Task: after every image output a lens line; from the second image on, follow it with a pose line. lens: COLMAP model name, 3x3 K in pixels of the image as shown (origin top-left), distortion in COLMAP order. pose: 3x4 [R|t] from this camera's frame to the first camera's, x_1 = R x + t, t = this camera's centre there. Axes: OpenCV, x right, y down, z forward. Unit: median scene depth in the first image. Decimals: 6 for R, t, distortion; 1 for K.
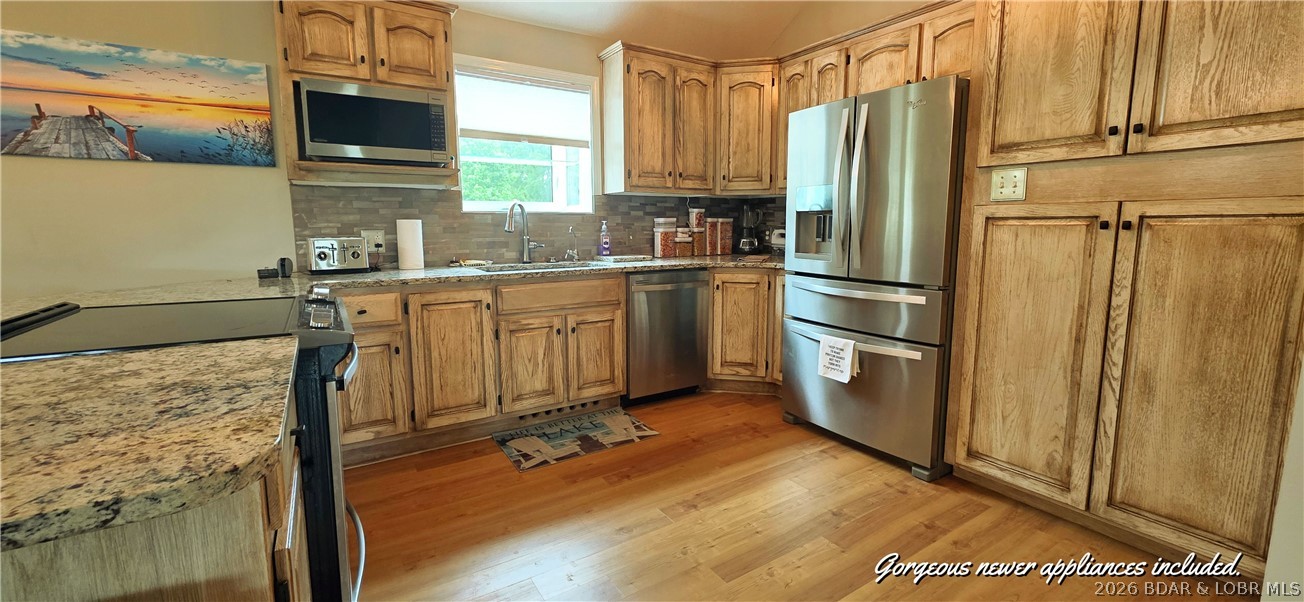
lens RADIAL K [[520.6, 0, 655.9], [0, 520.6, 281.5], [0, 0, 1]] dist [-0.000170, 0.000001]
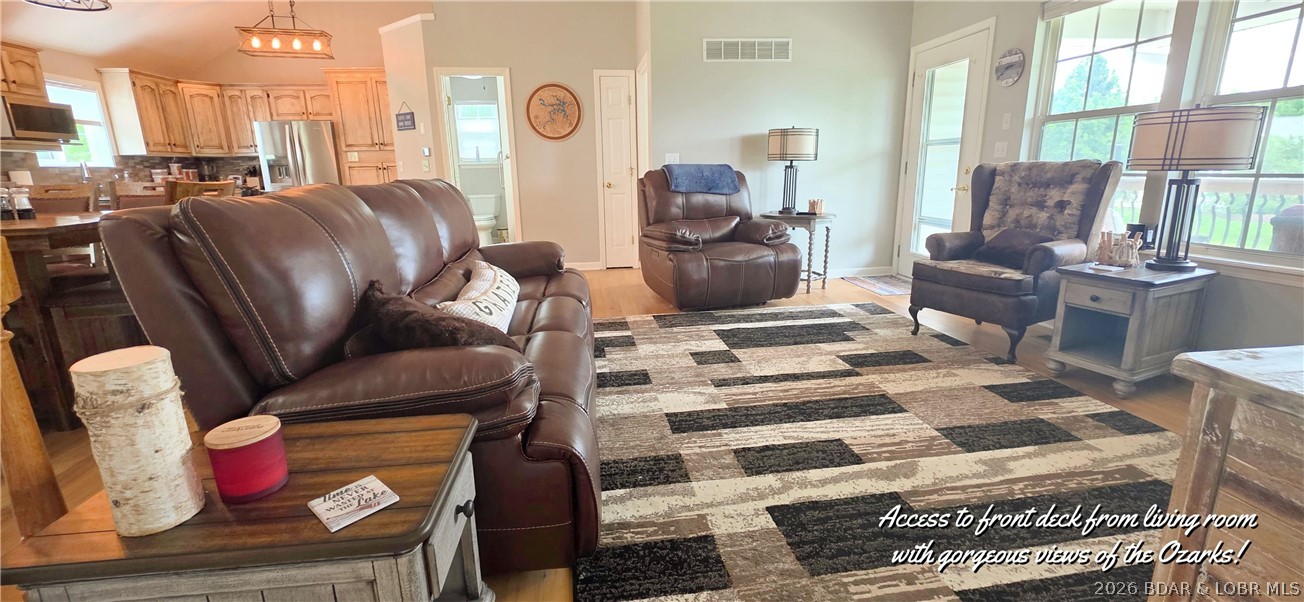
lens RADIAL K [[520.8, 0, 655.1], [0, 520.8, 295.4], [0, 0, 1]] dist [-0.003680, -0.000183]
pose [[0.407693, -0.224509, 0.885089, -0.998882], [0.121666, 0.974016, 0.191023, 0.164346], [-0.904977, 0.029807, 0.424414, -1.269390]]
